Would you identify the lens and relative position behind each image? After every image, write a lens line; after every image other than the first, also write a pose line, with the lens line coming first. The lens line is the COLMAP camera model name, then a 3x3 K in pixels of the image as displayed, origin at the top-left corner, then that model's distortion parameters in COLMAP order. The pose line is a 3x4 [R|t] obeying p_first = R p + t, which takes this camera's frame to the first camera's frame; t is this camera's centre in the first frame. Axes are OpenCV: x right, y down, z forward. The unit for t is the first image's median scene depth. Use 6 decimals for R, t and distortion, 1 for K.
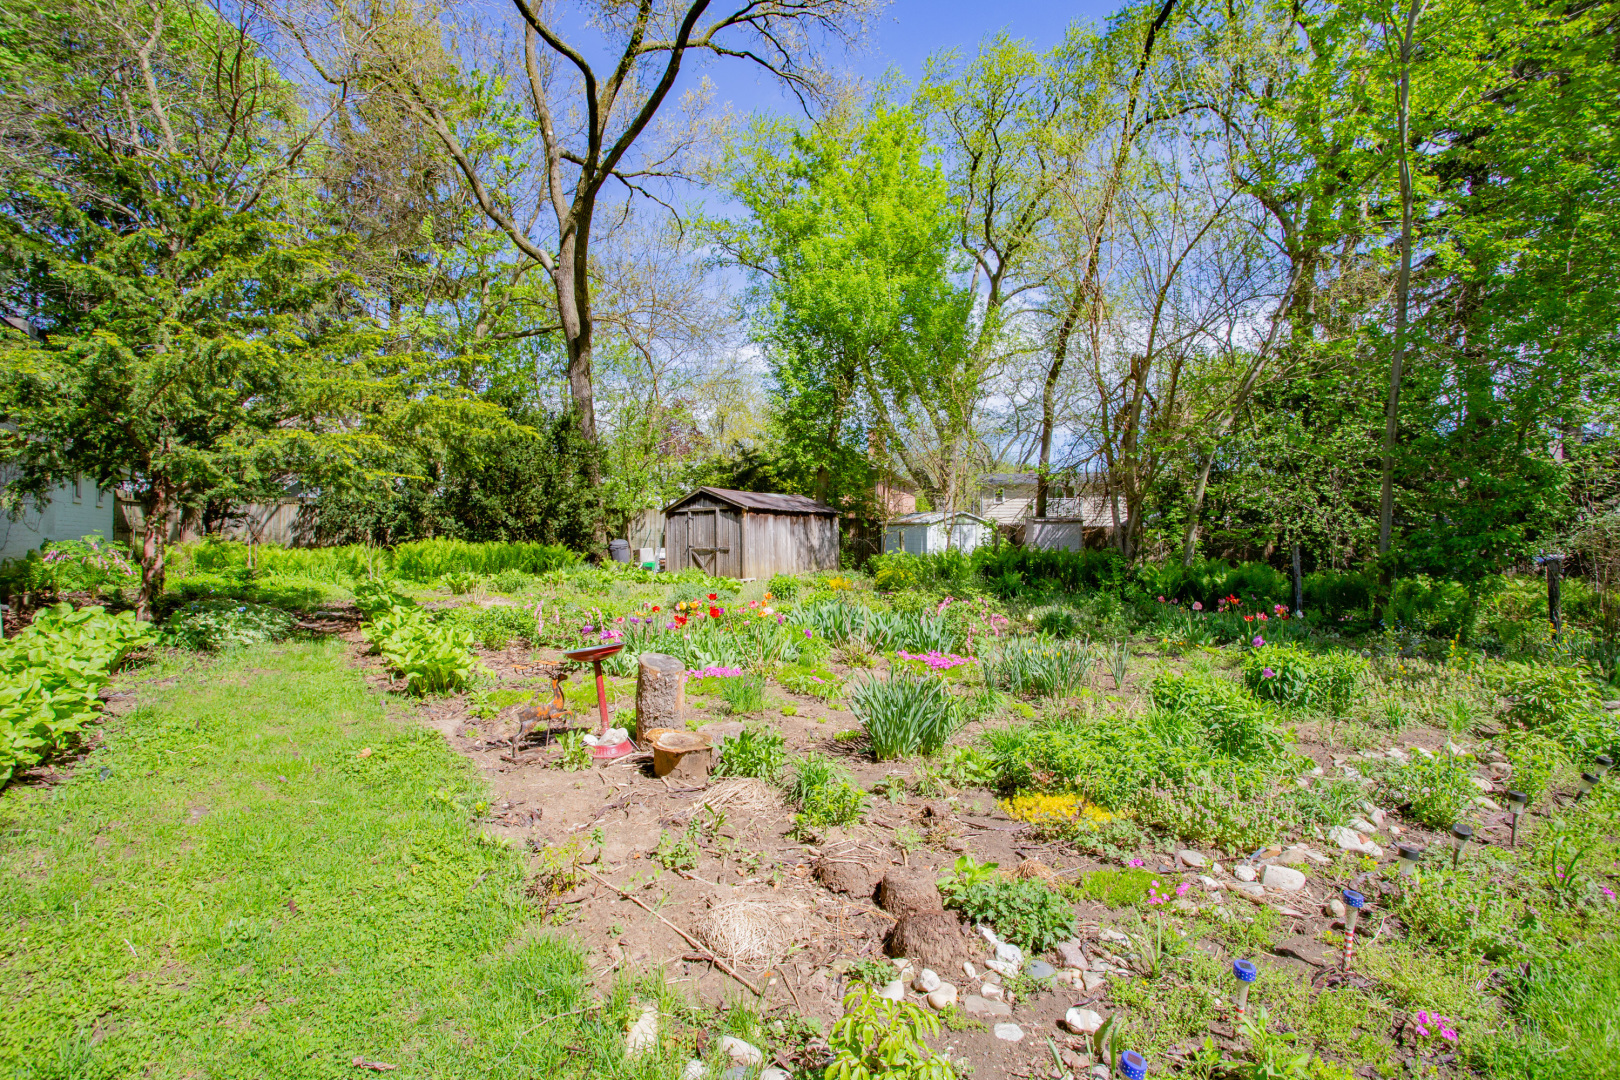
lens RADIAL K [[788.7, 0, 810.0], [0, 788.7, 540.0], [0, 0, 1]] dist [-0.093441, 0.043423]
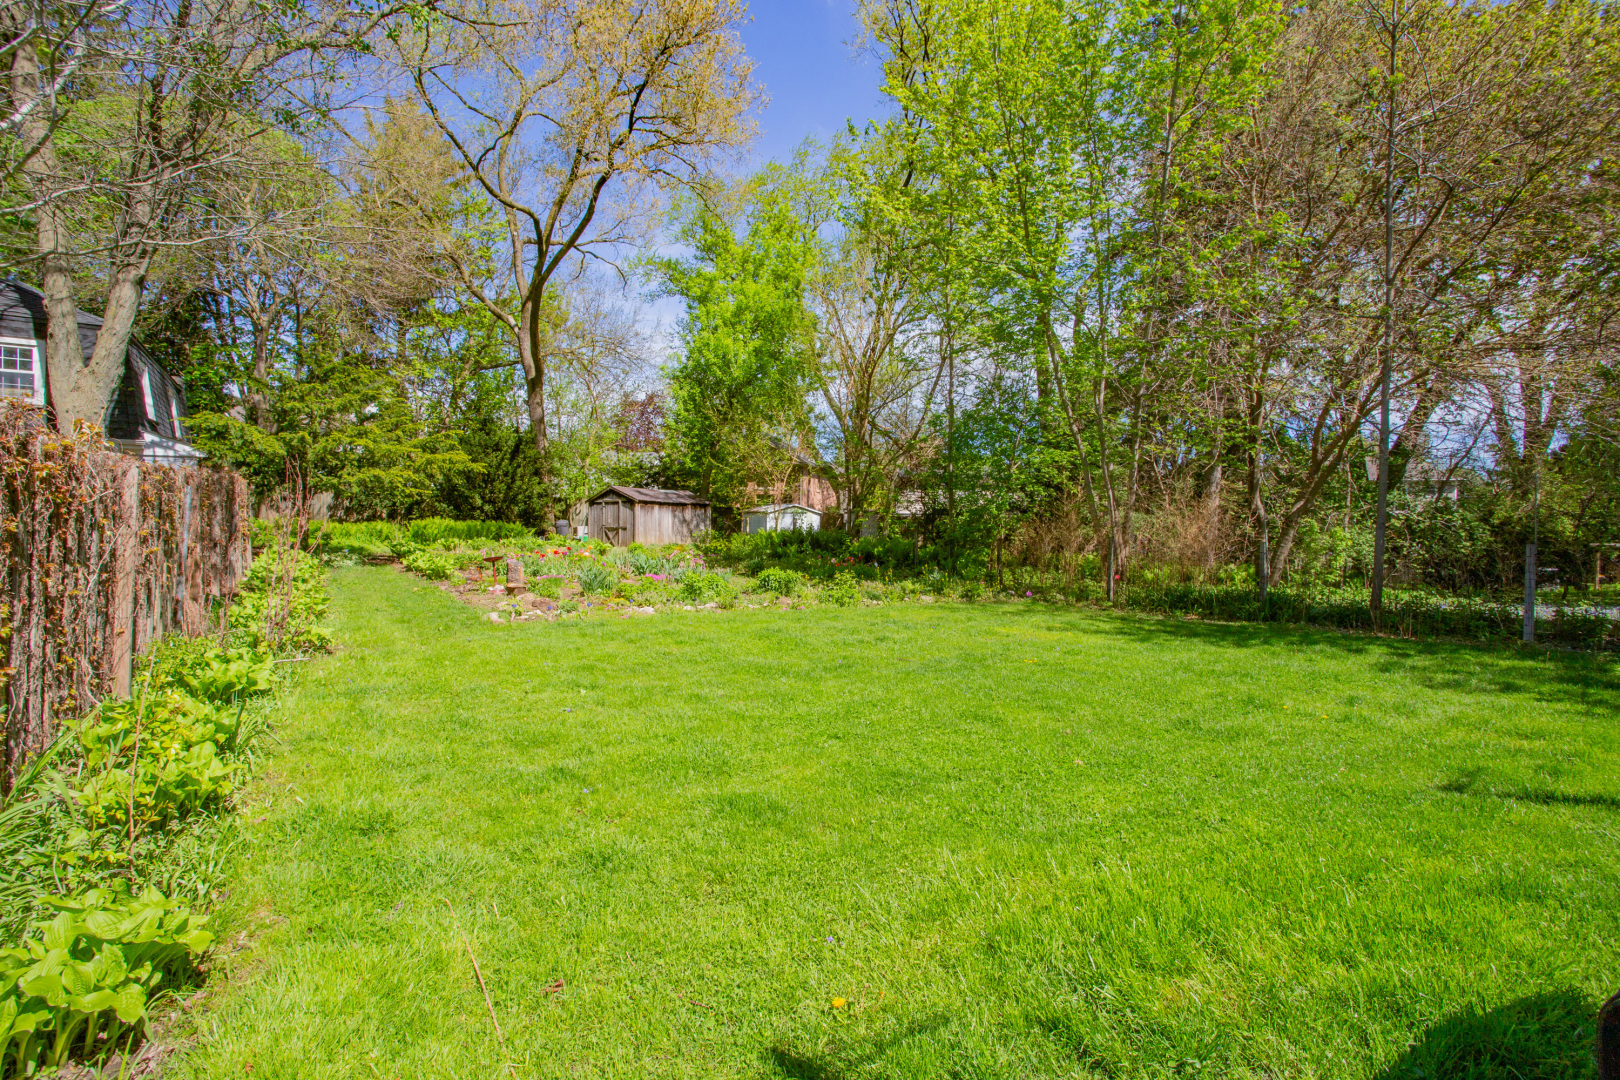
lens RADIAL K [[788.7, 0, 810.0], [0, 788.7, 540.0], [0, 0, 1]] dist [-0.093441, 0.043423]
pose [[0.999833, 0.016663, 0.007540, 0.232155], [-0.016822, 0.999625, 0.021596, -0.002867], [-0.007177, -0.021719, 0.999738, -0.499826]]
